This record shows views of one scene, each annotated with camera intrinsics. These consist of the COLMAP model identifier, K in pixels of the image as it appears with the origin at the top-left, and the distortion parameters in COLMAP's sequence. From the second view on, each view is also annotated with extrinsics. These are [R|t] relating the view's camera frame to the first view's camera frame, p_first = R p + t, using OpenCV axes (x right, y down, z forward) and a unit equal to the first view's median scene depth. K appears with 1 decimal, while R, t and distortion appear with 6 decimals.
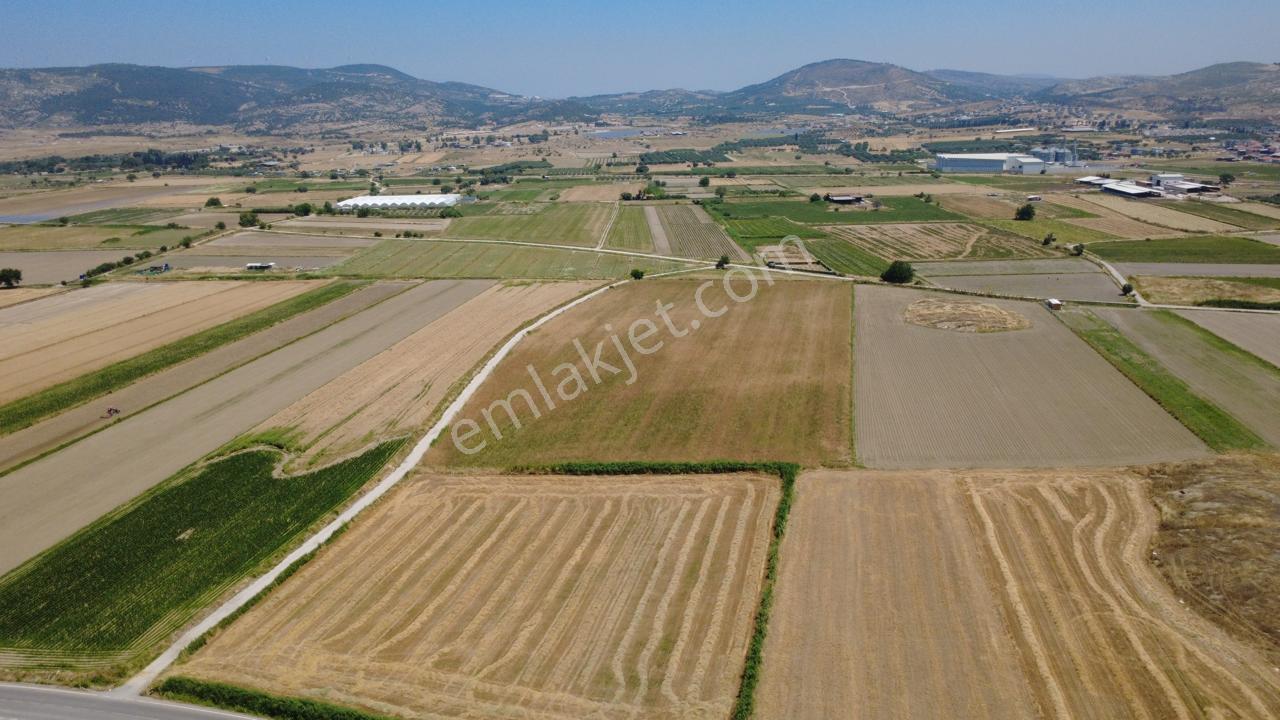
lens RADIAL K [[935.6, 0, 641.8], [0, 935.6, 361.9], [0, 0, 1]] dist [0.002901, -0.003567]
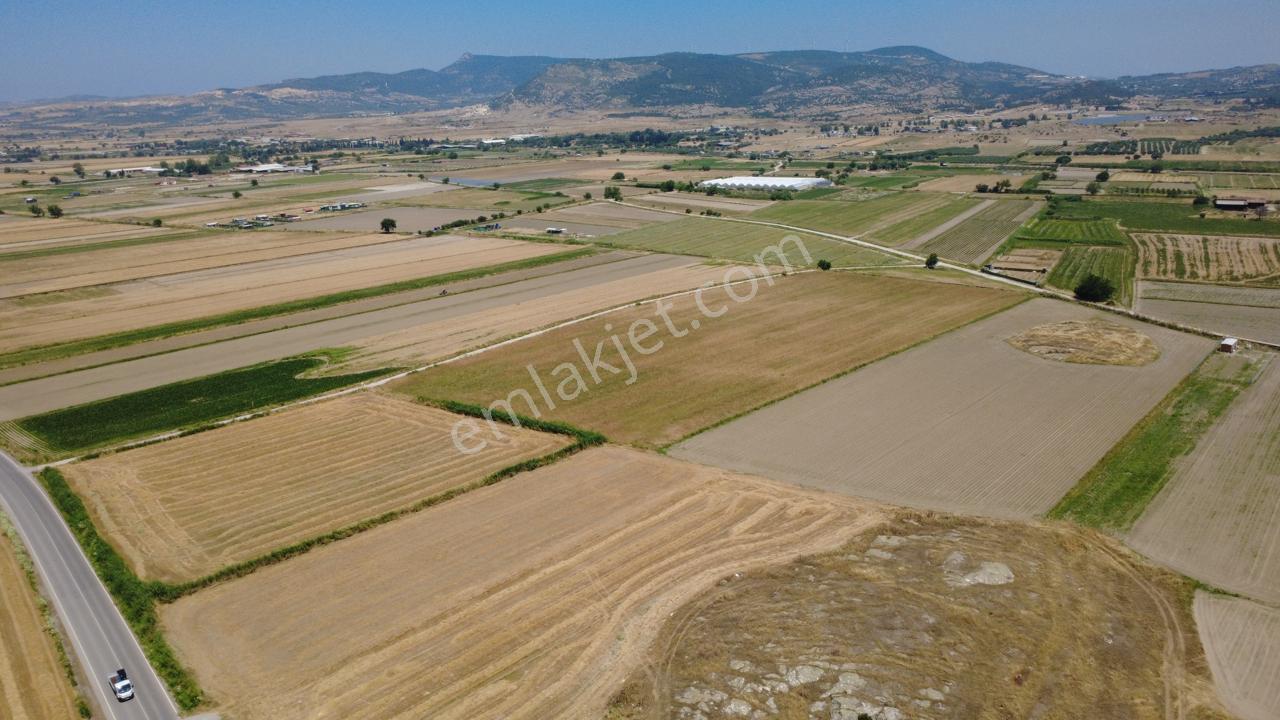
lens RADIAL K [[935.6, 0, 641.1], [0, 935.6, 360.1], [0, 0, 1]] dist [0.002901, -0.003567]
pose [[0.846423, 0.142738, -0.513024, 0.216636], [-0.134147, 0.989490, 0.053981, -0.012517], [0.515337, 0.023130, 0.856675, 0.027318]]
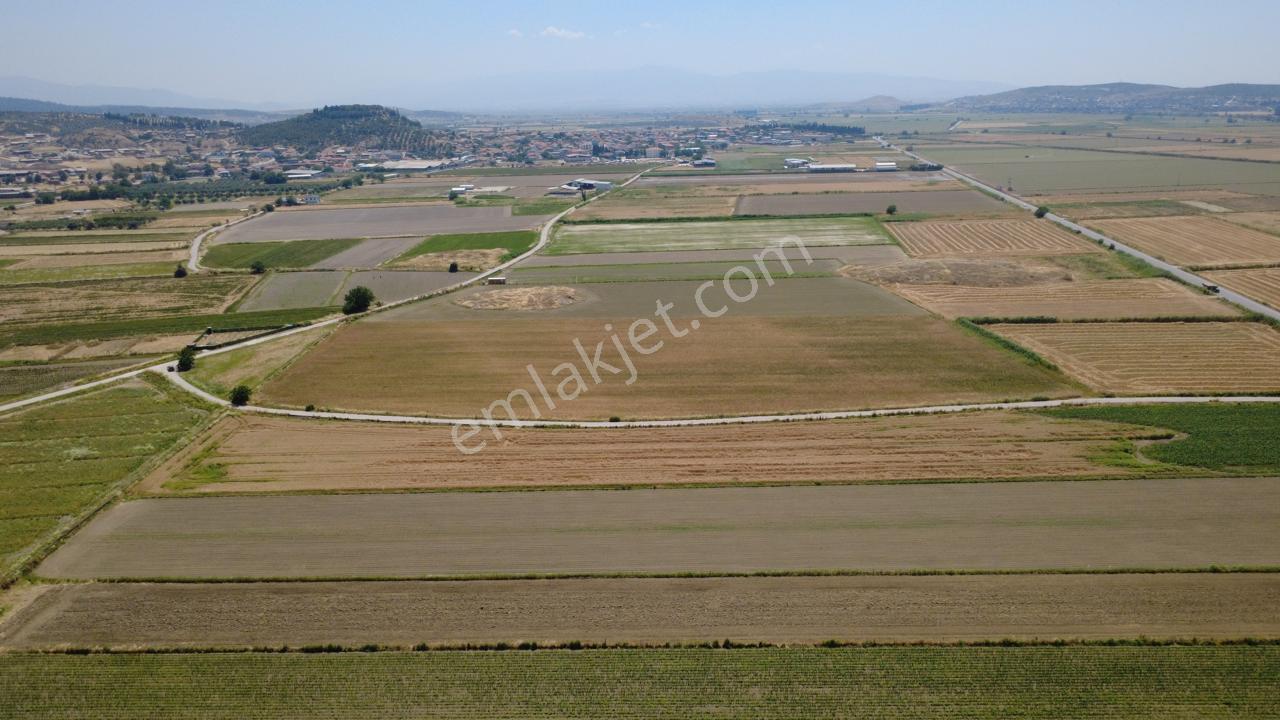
lens RADIAL K [[935.6, 0, 641.8], [0, 935.6, 360.9], [0, 0, 1]] dist [0.002901, -0.003567]
pose [[-0.168160, -0.242023, 0.955587, -0.376754], [0.289774, 0.914425, 0.282591, -0.126491], [-0.942207, 0.324424, -0.083638, 0.485640]]
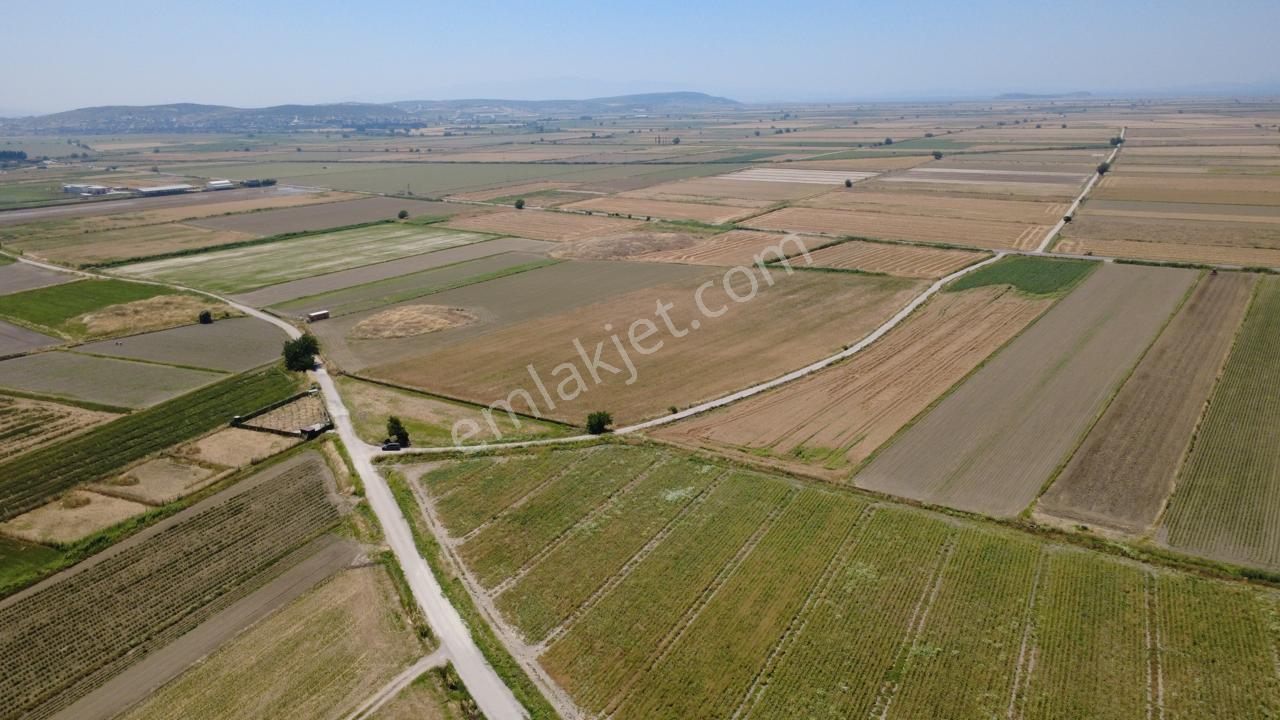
lens RADIAL K [[935.6, 0, 641.3], [0, 935.6, 360.6], [0, 0, 1]] dist [0.002901, -0.003567]
pose [[-0.907254, -0.075023, 0.413838, -0.150761], [0.150456, 0.860954, 0.485923, -0.232078], [-0.392751, 0.503120, -0.769816, 0.843107]]
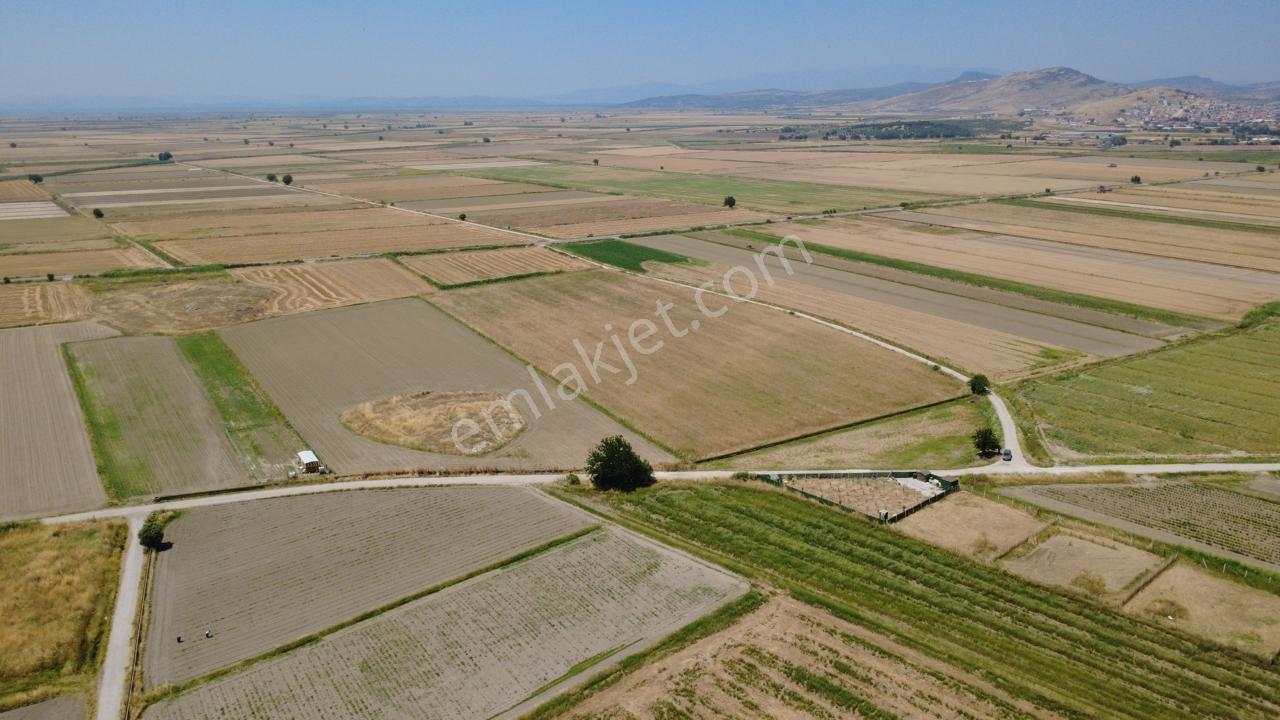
lens RADIAL K [[935.6, 0, 641.2], [0, 935.6, 361.9], [0, 0, 1]] dist [0.002901, -0.003567]
pose [[-0.753426, 0.205455, -0.624610, 0.323385], [-0.152261, 0.869596, 0.469702, -0.216055], [0.639661, 0.448989, -0.623893, 0.747266]]
